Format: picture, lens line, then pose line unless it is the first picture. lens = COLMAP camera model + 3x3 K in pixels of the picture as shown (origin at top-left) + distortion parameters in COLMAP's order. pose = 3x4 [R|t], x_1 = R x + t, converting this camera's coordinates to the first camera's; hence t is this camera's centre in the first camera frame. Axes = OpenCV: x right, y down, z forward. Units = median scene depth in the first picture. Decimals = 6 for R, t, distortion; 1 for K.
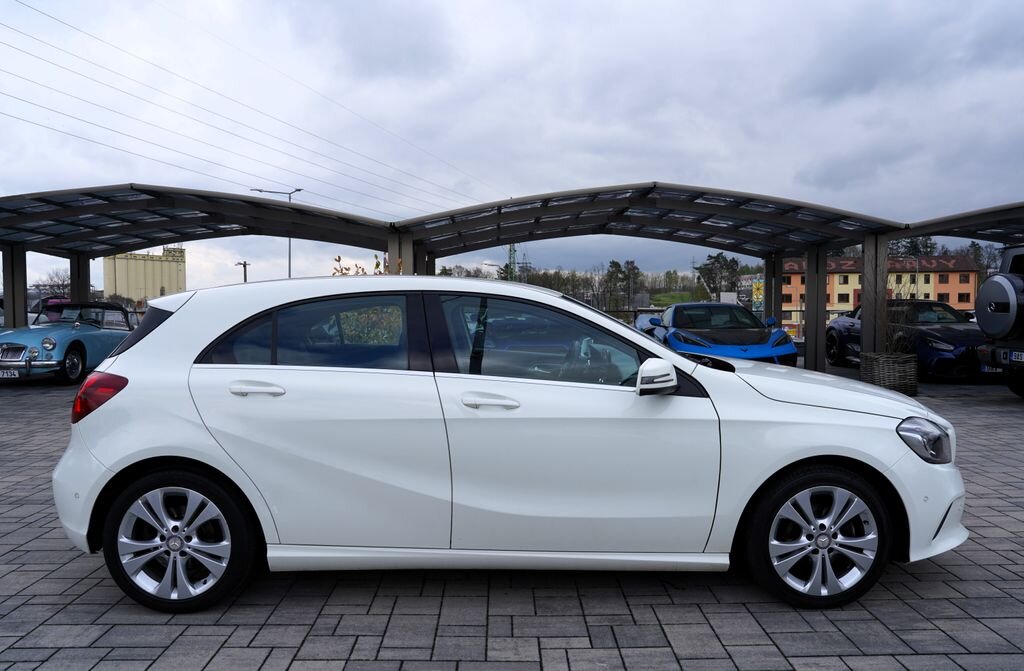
lens RADIAL K [[764.6, 0, 506.4], [0, 764.6, 334.7], [0, 0, 1]] dist [-0.097053, 0.090915]
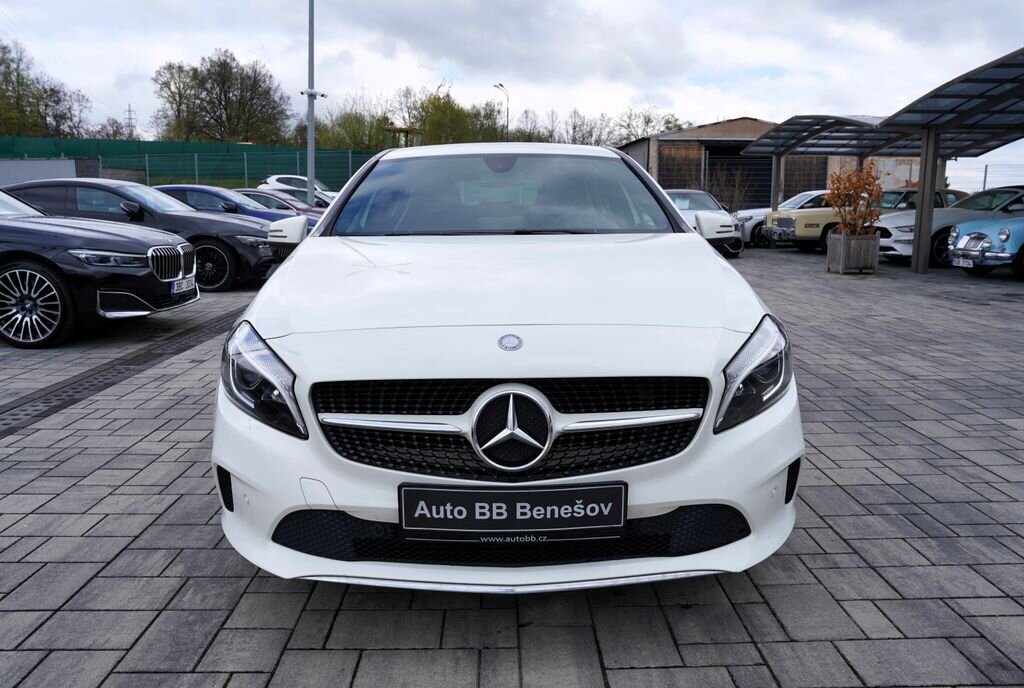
lens RADIAL K [[774.6, 0, 504.0], [0, 774.6, 346.4], [0, 0, 1]] dist [-0.090457, 0.091497]
pose [[-0.000380, 0.183794, -0.982965, 1.149136], [-0.039418, 0.982198, 0.183666, 0.000471], [0.999223, 0.038817, 0.006871, 1.175144]]
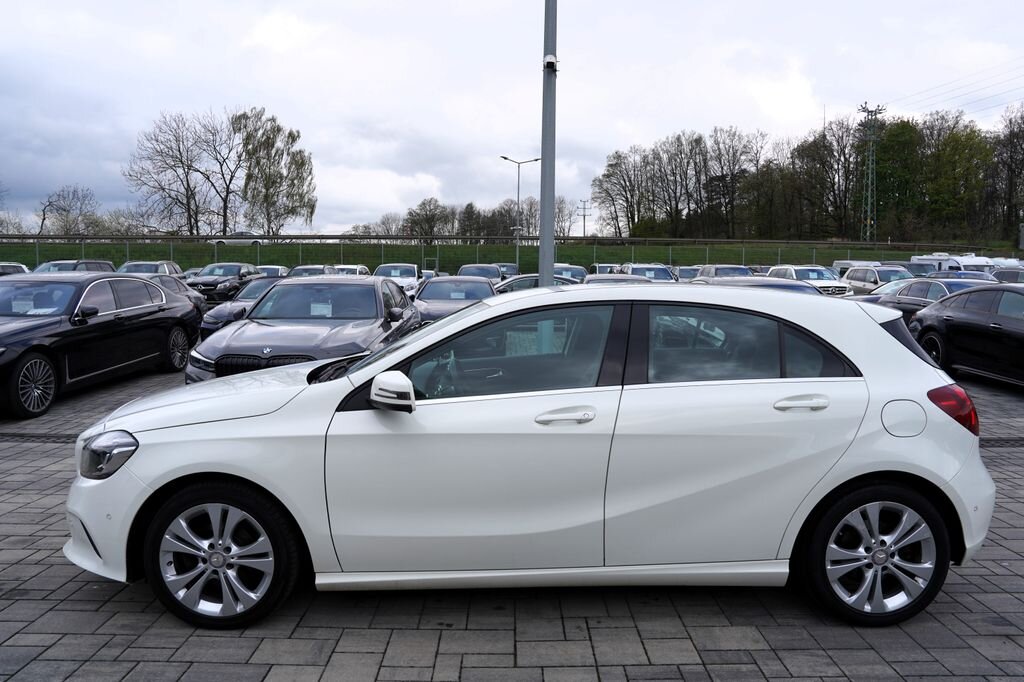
lens RADIAL K [[723.6, 0, 520.8], [0, 723.6, 342.2], [0, 0, 1]] dist [-0.119384, 0.090789]
pose [[-0.999967, -0.004959, -0.006412, 0.029824], [-0.005709, 0.992393, 0.122975, -0.132164], [0.005753, 0.123007, -0.992389, 2.246624]]
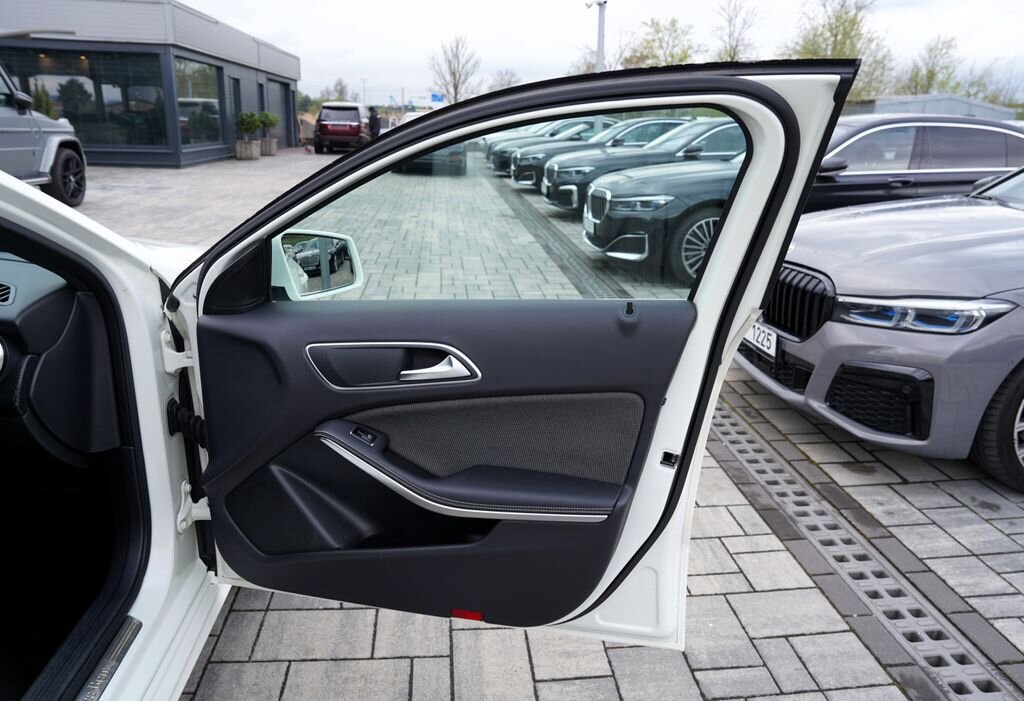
lens RADIAL K [[718.7, 0, 528.6], [0, 718.7, 347.6], [0, 0, 1]] dist [-0.097191, 0.071367]
pose [[-0.109969, -0.297510, 0.948364, -0.194405], [0.003733, 0.954021, 0.299718, -0.029036], [-0.993928, 0.036500, -0.103802, 0.770787]]
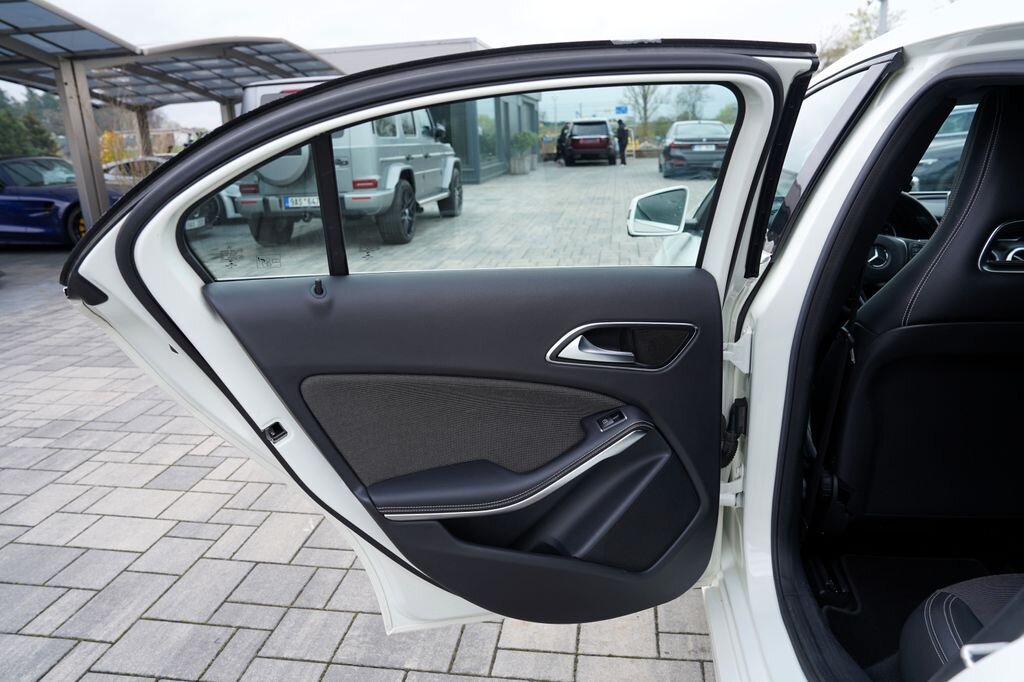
lens RADIAL K [[705.9, 0, 513.9], [0, 705.9, 337.4], [0, 0, 1]] dist [-0.102794, 0.081936]
pose [[0.150030, -0.275007, 0.949664, -0.484124], [0.083837, 0.960615, 0.264933, -0.046240], [-0.985120, 0.039869, 0.167177, 1.472827]]
